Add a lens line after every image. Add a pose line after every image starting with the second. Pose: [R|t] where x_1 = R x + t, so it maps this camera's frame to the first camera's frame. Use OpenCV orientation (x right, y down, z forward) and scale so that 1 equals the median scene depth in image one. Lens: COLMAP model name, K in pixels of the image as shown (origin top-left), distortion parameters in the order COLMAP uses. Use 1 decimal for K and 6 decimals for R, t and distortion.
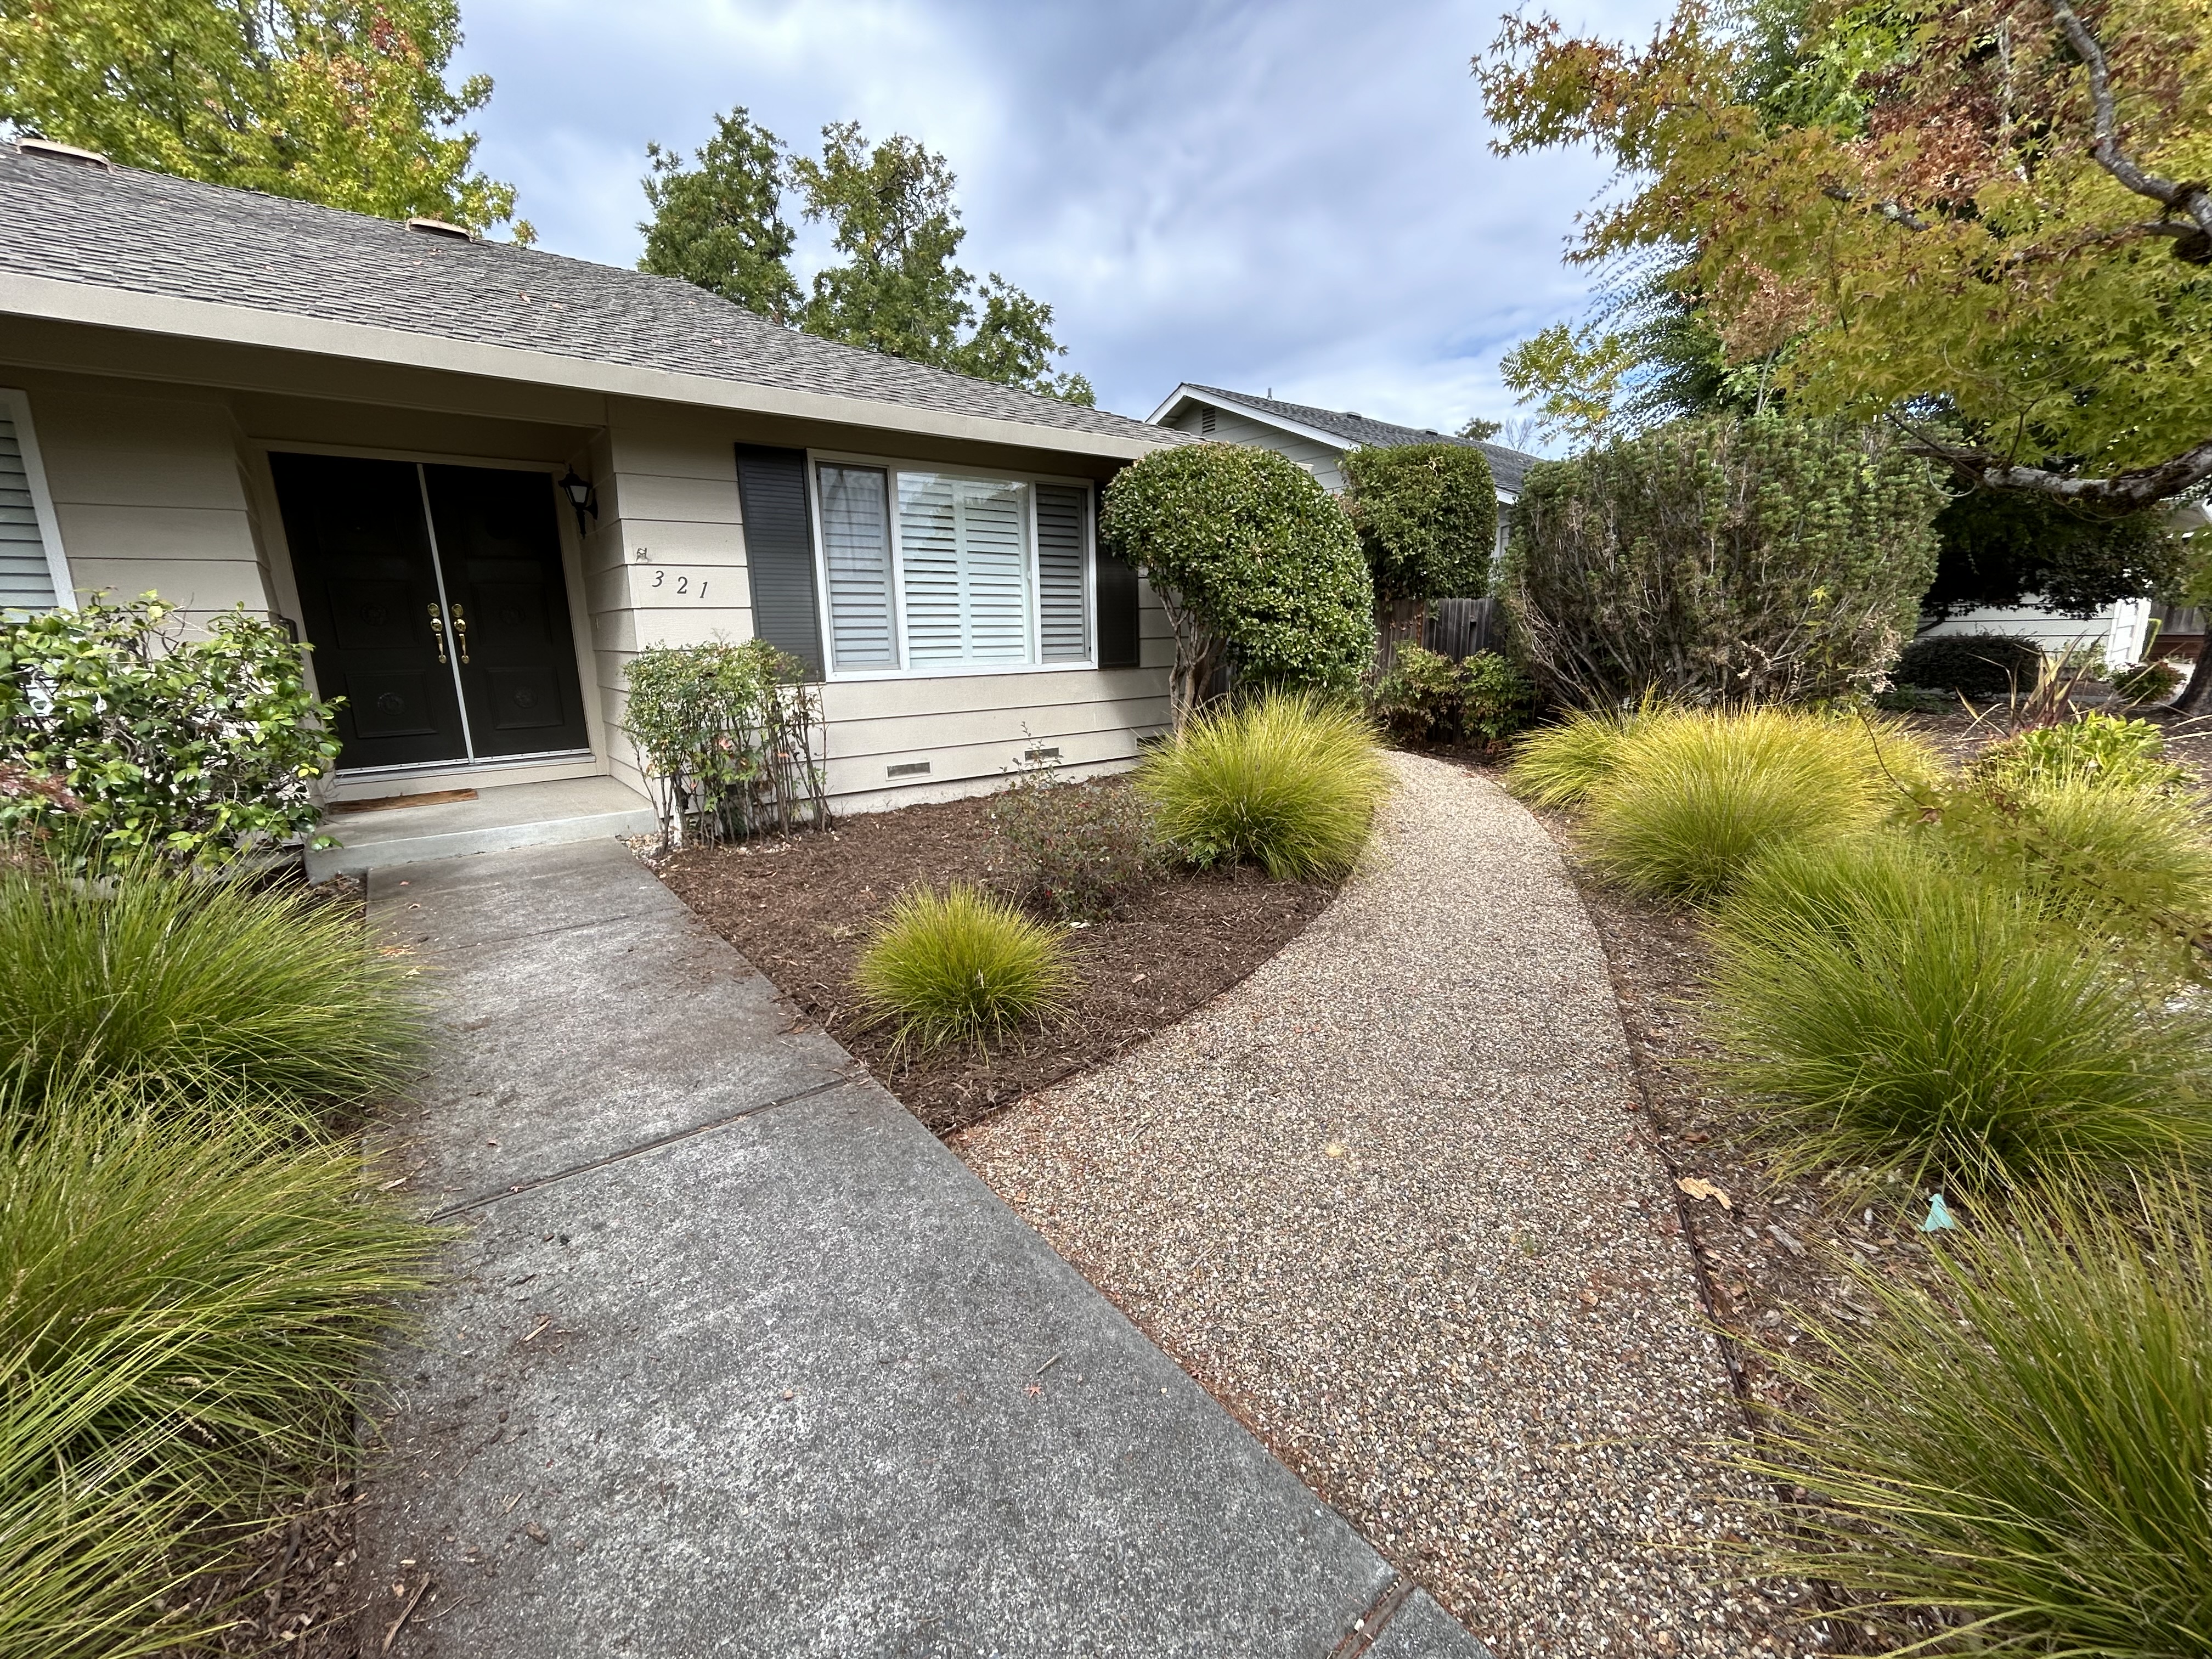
lens RADIAL K [[903.2, 0, 1105.0], [0, 903.2, 820.5], [0, 0, 1]] dist [0.000589, 0.000825]
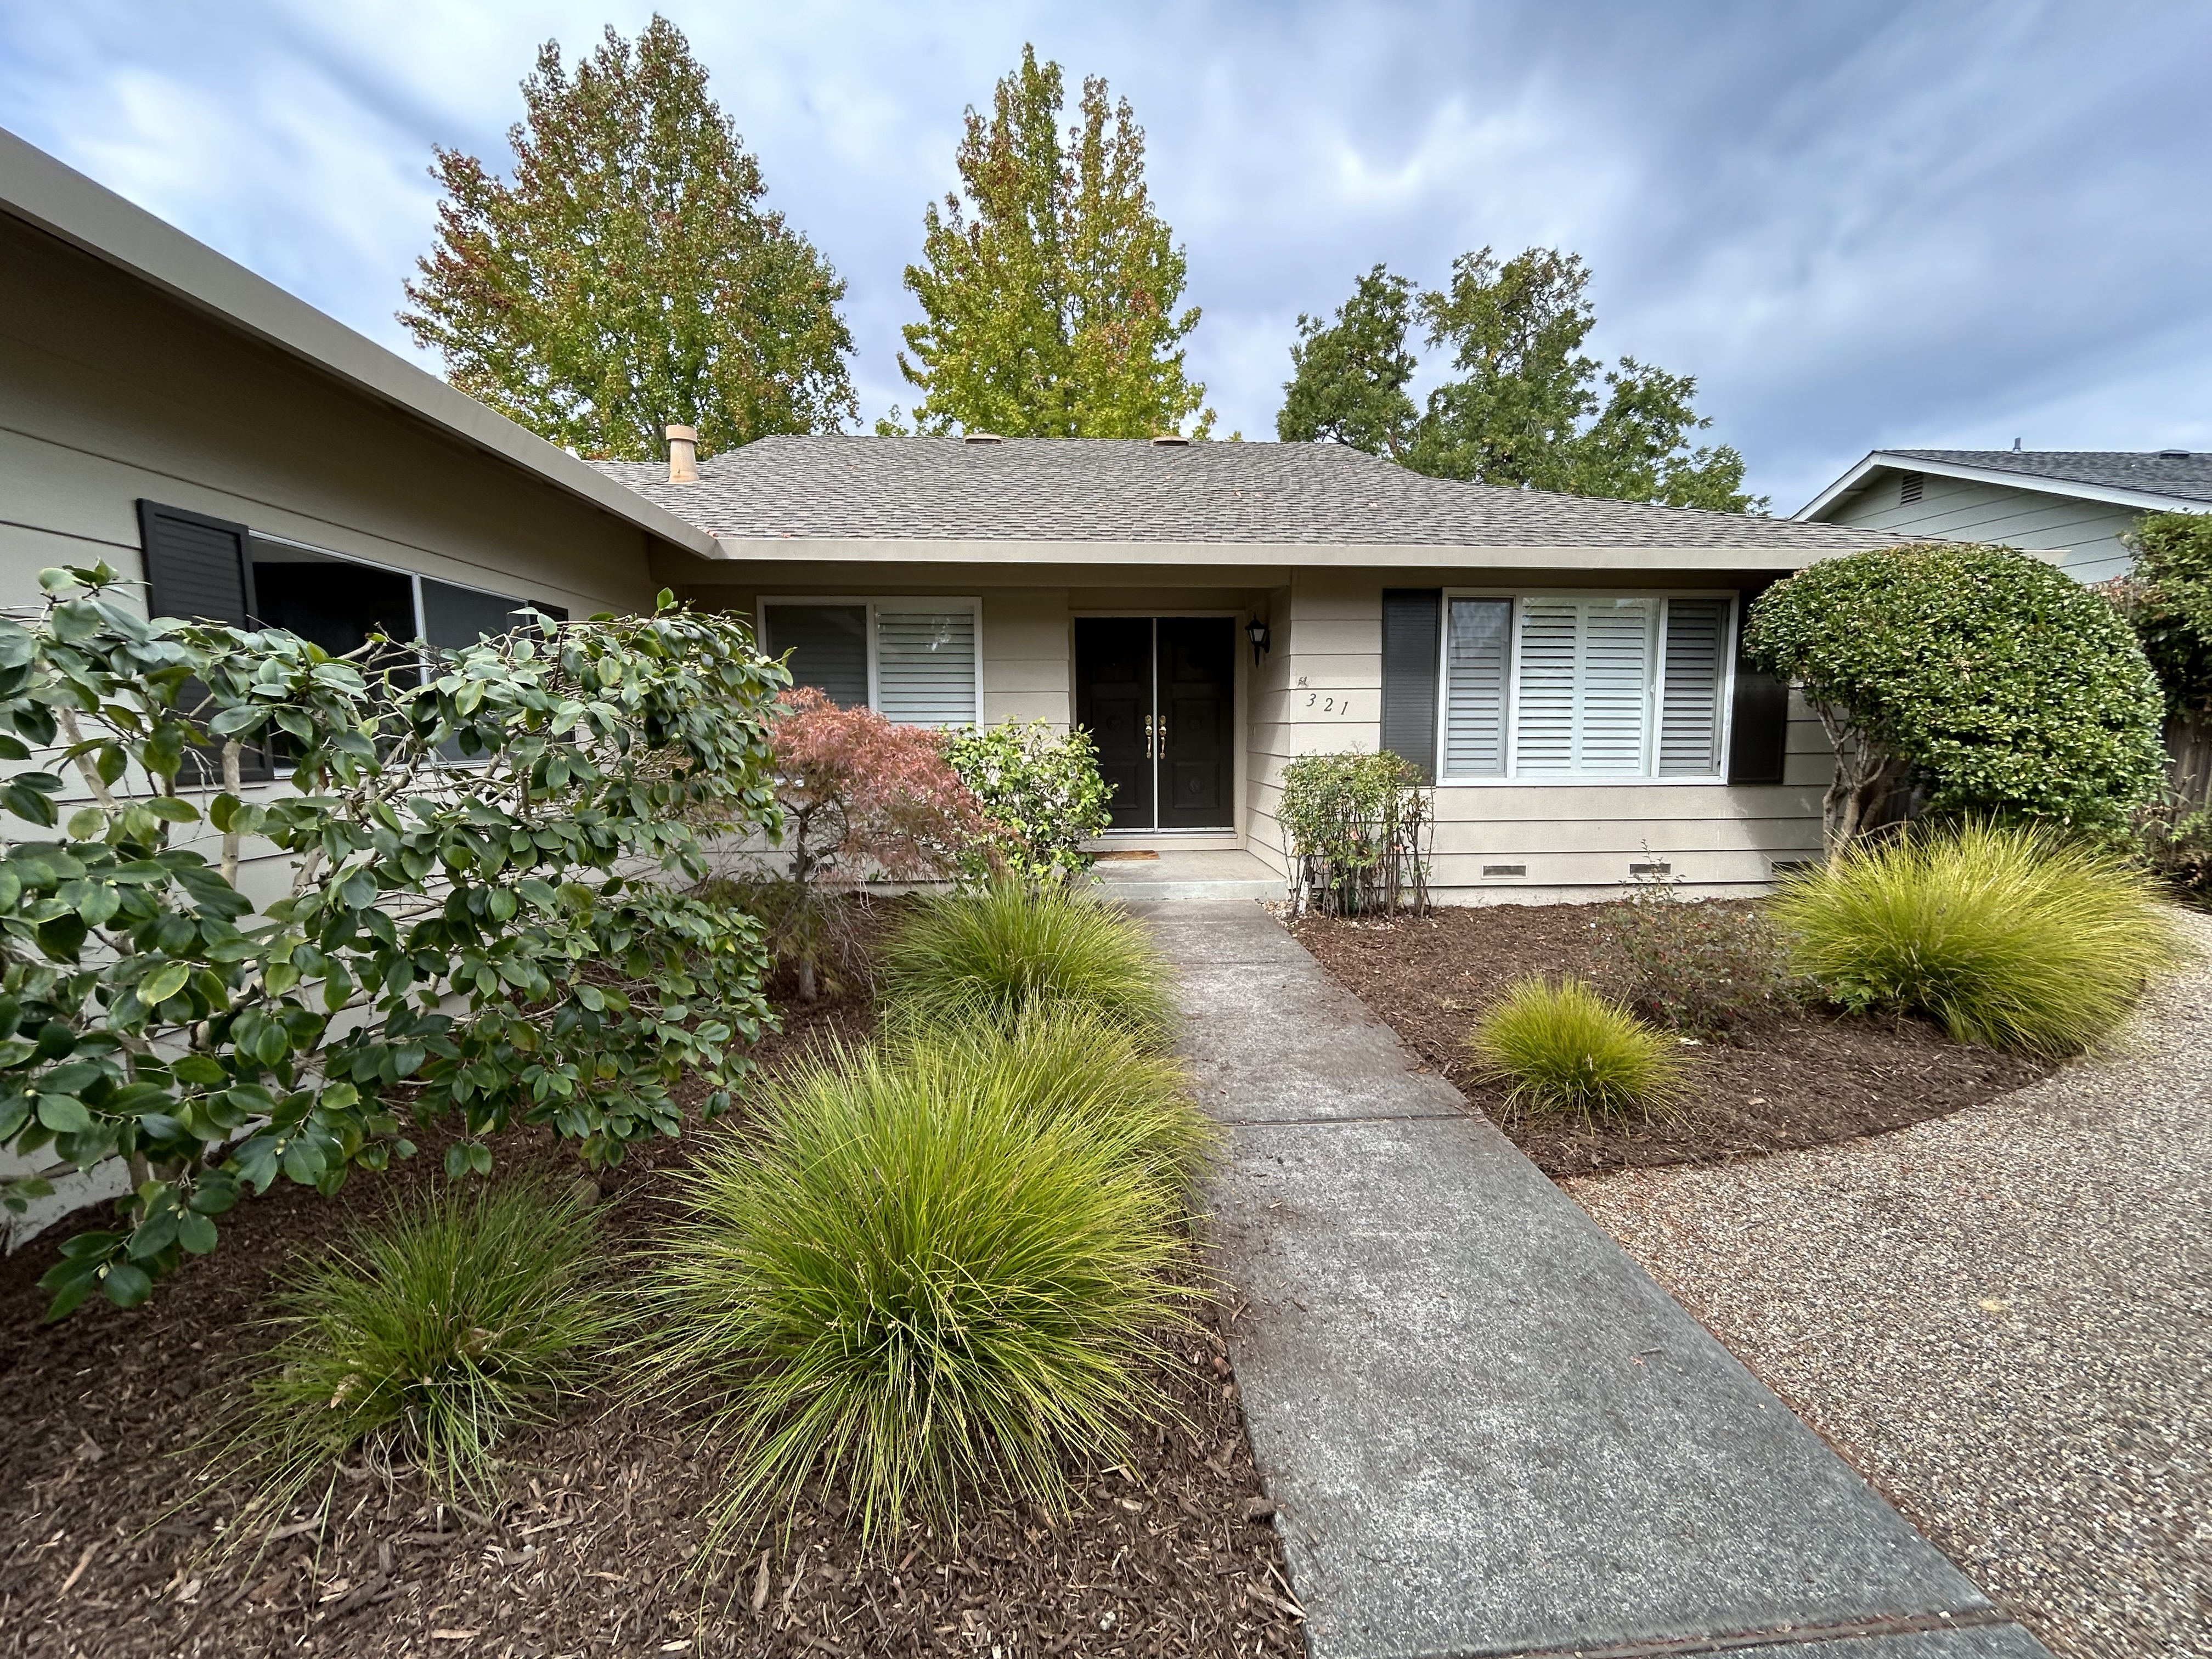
lens RADIAL K [[903.2, 0, 1103.8], [0, 903.2, 818.7], [0, 0, 1]] dist [0.000589, 0.000825]
pose [[0.821507, 0.072511, -0.565569, -0.008617], [-0.128632, 0.989880, -0.059931, 0.008499], [0.555500, 0.121985, 0.822520, -0.165236]]
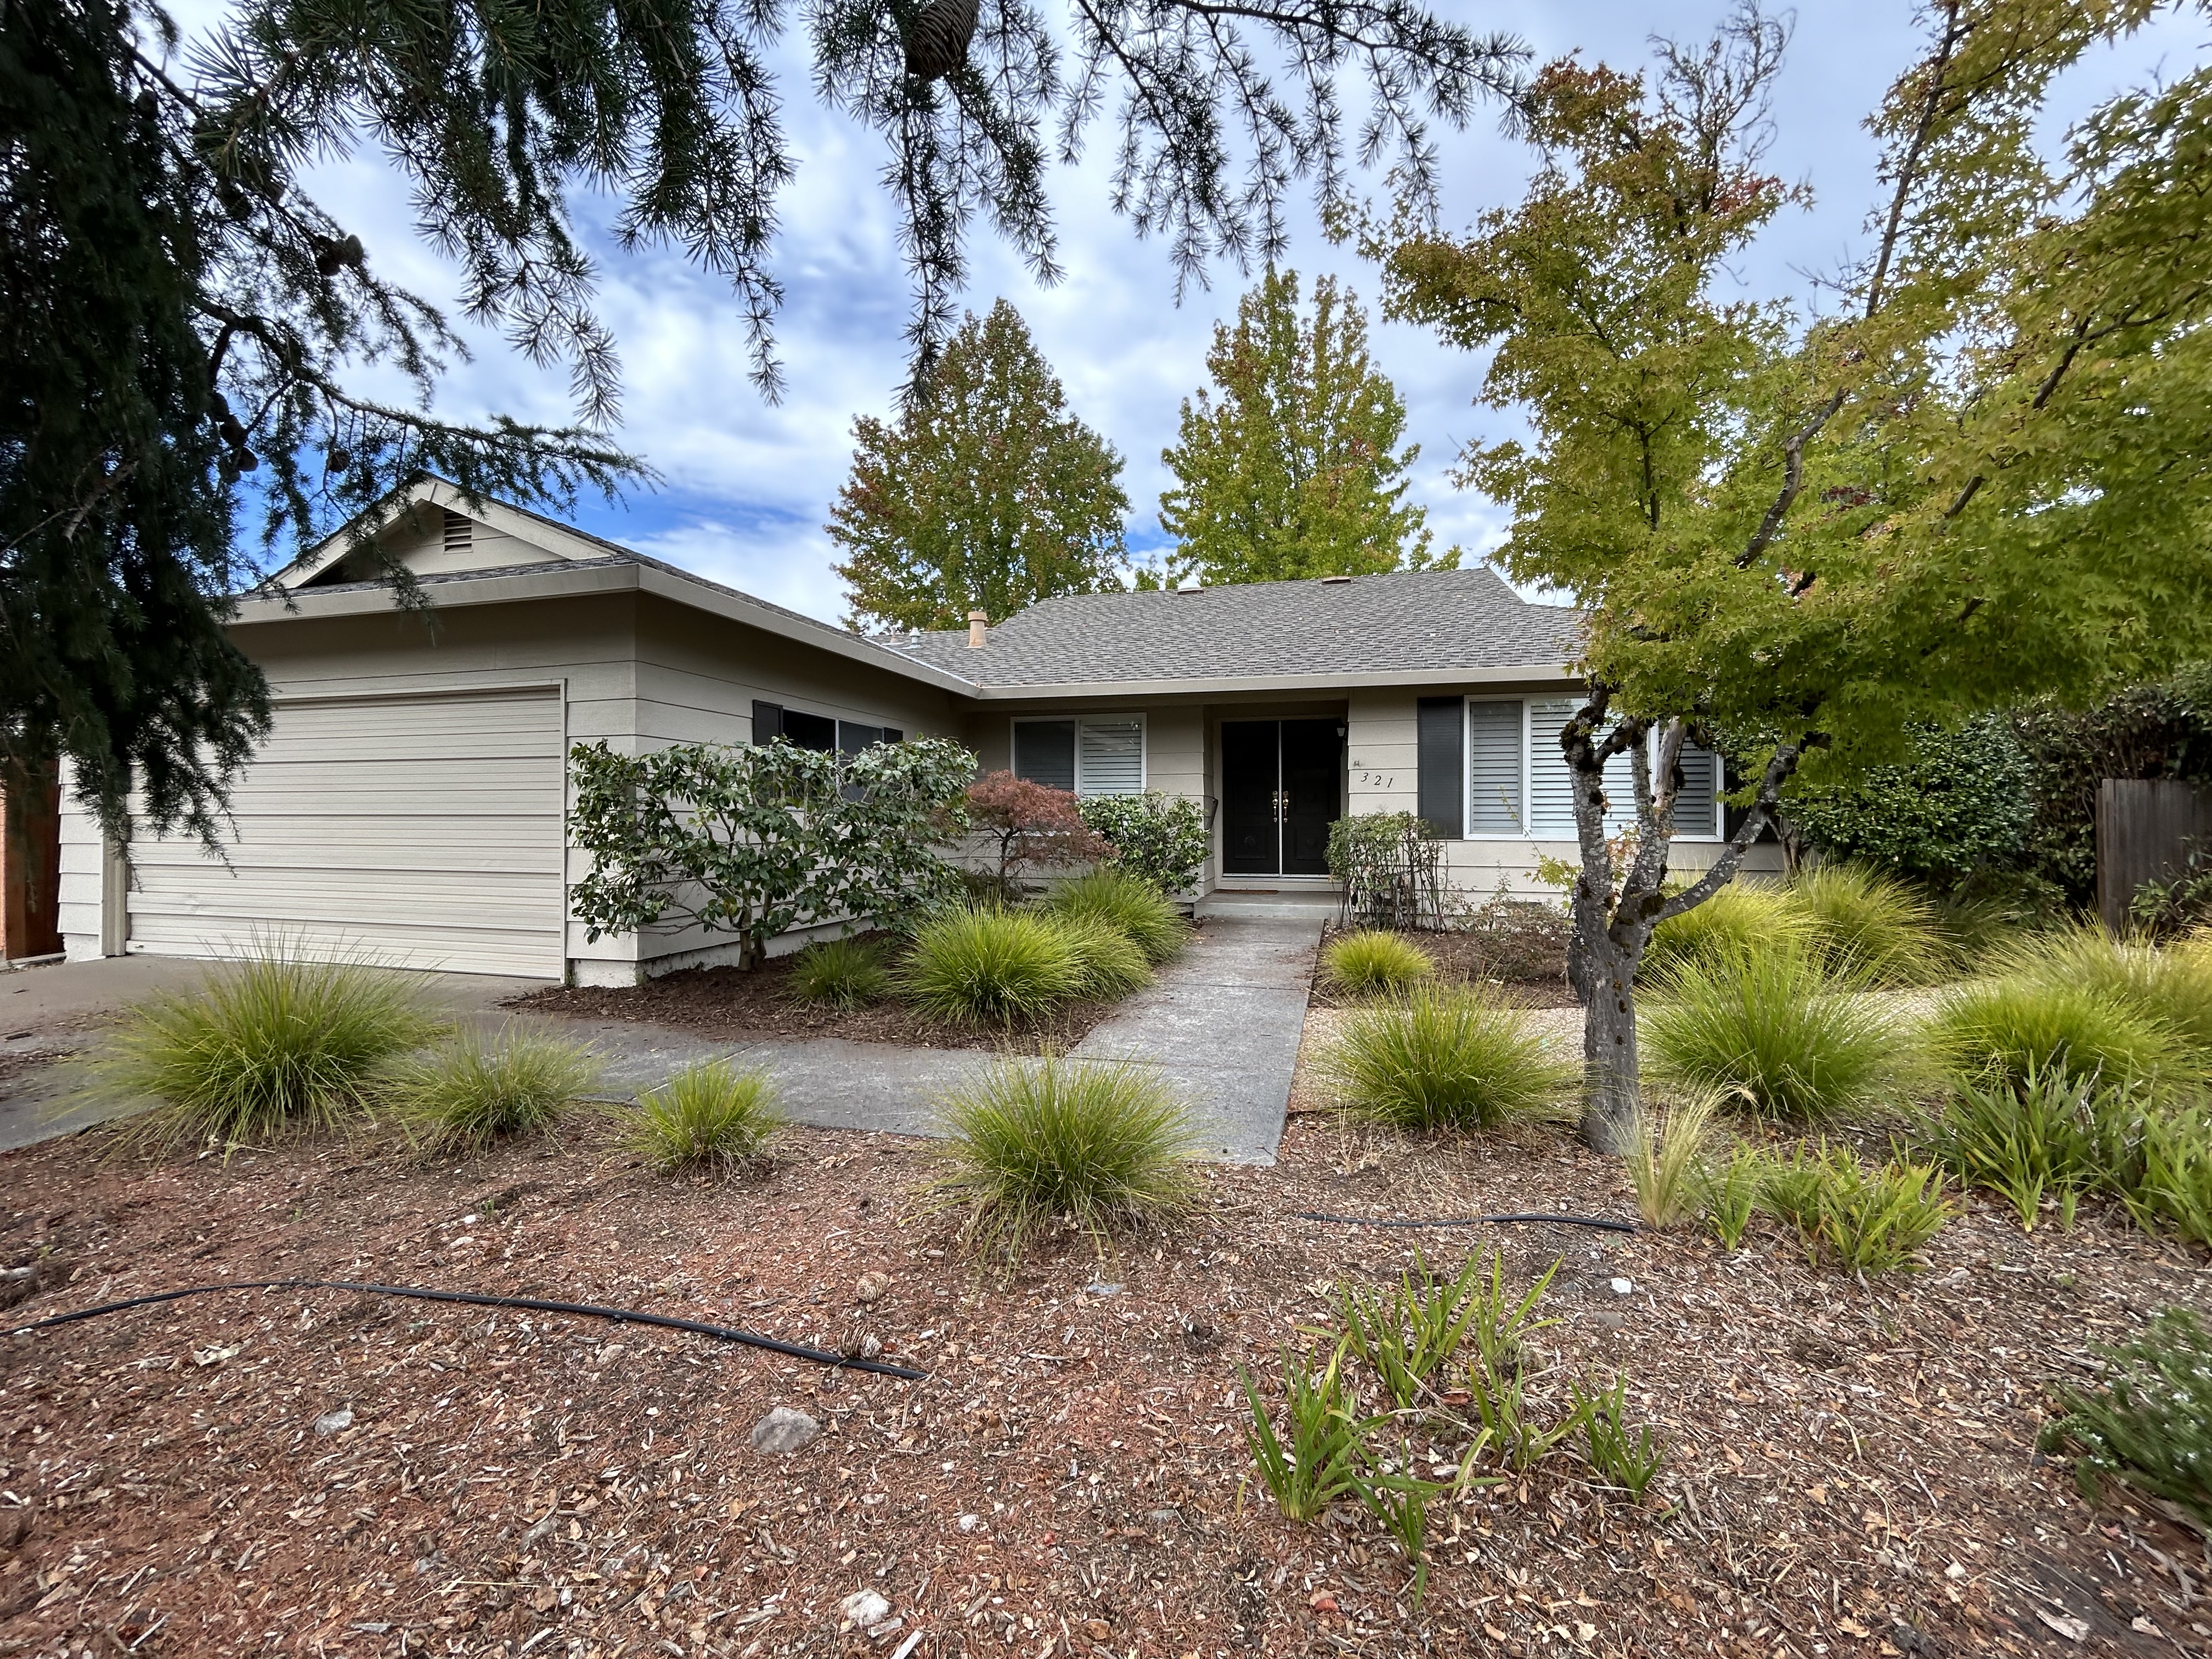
lens RADIAL K [[903.2, 0, 1086.9], [0, 903.2, 796.6], [0, 0, 1]] dist [0.000589, 0.000825]
pose [[0.580402, -0.001297, -0.814329, 0.595244], [-0.180513, 0.974916, -0.130210, 0.091565], [0.794071, 0.222571, 0.565609, -0.395987]]
